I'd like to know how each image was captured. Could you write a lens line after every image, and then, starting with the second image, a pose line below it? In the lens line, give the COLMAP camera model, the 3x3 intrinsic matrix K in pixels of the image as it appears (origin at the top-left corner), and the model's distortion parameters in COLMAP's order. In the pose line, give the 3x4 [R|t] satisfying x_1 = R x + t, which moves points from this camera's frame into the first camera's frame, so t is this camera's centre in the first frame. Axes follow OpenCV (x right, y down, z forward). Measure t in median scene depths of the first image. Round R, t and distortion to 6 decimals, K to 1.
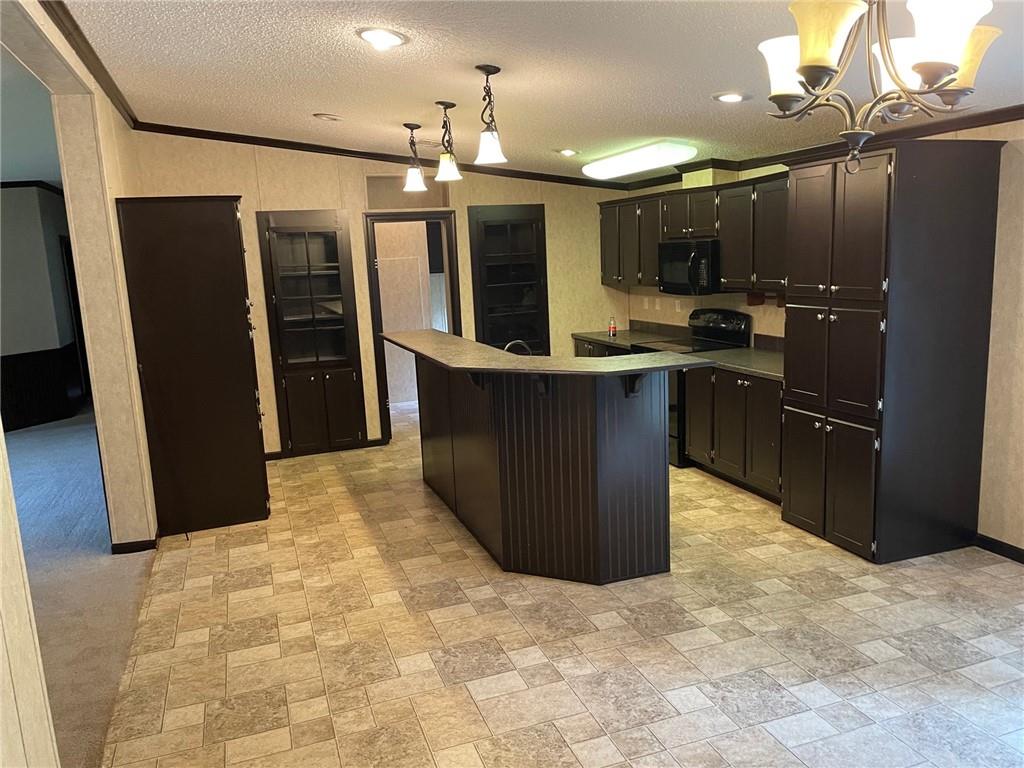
lens RADIAL K [[778.8, 0, 508.4], [0, 778.8, 383.6], [0, 0, 1]] dist [0.053912, -0.039240]
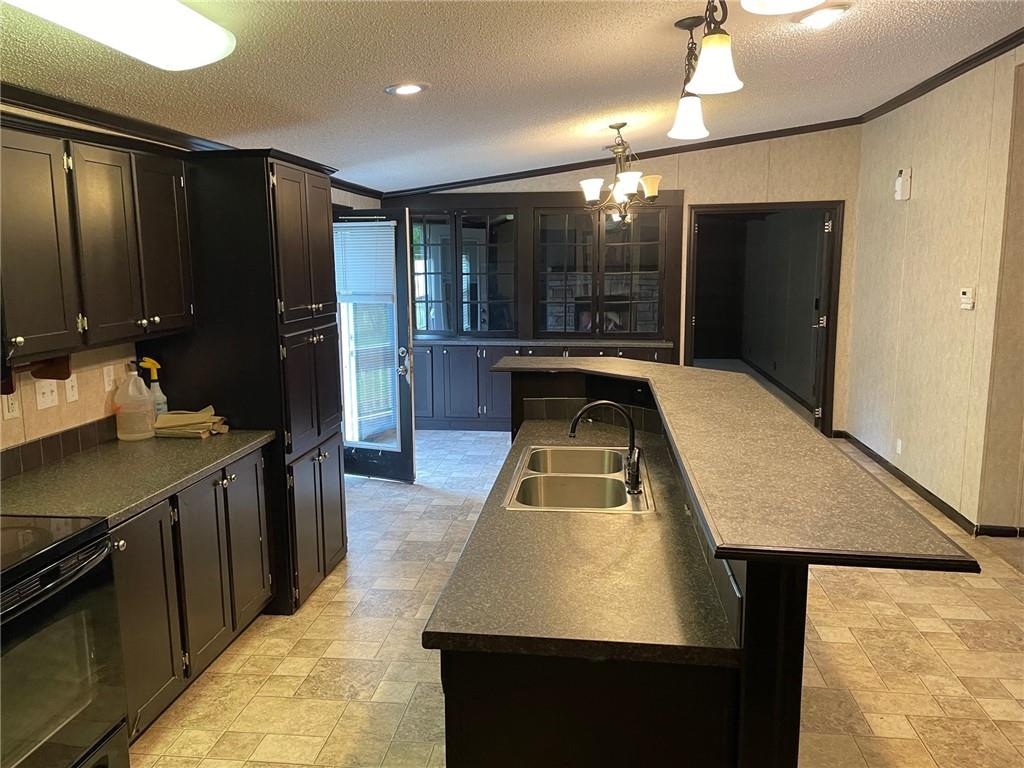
lens RADIAL K [[778.8, 0, 518.0], [0, 778.8, 378.2], [0, 0, 1]] dist [0.053912, -0.039240]
pose [[-0.897788, -0.010666, 0.440300, -0.198606], [0.121357, 0.955016, 0.270586, -0.247340], [-0.423379, 0.296363, -0.856107, 1.620046]]
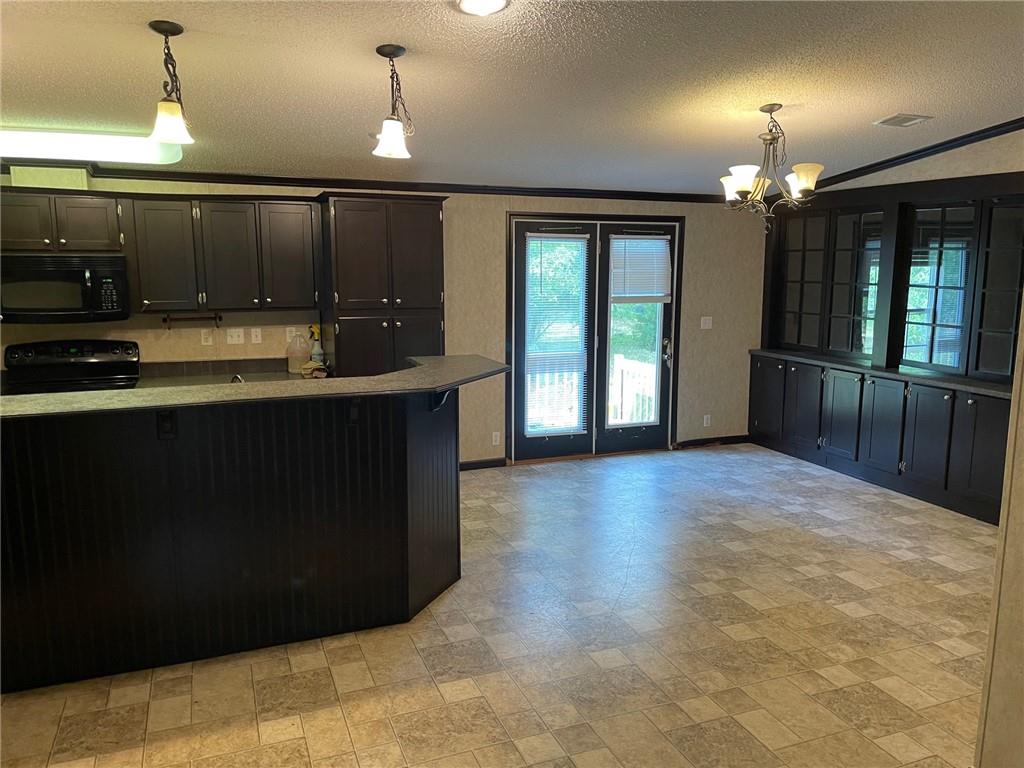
lens RADIAL K [[778.8, 0, 517.1], [0, 778.8, 386.2], [0, 0, 1]] dist [0.053912, -0.039240]
pose [[-0.048002, -0.123969, 0.991124, -0.817424], [0.167108, 0.977286, 0.130331, -0.110539], [-0.984769, 0.171881, -0.026196, 0.813266]]
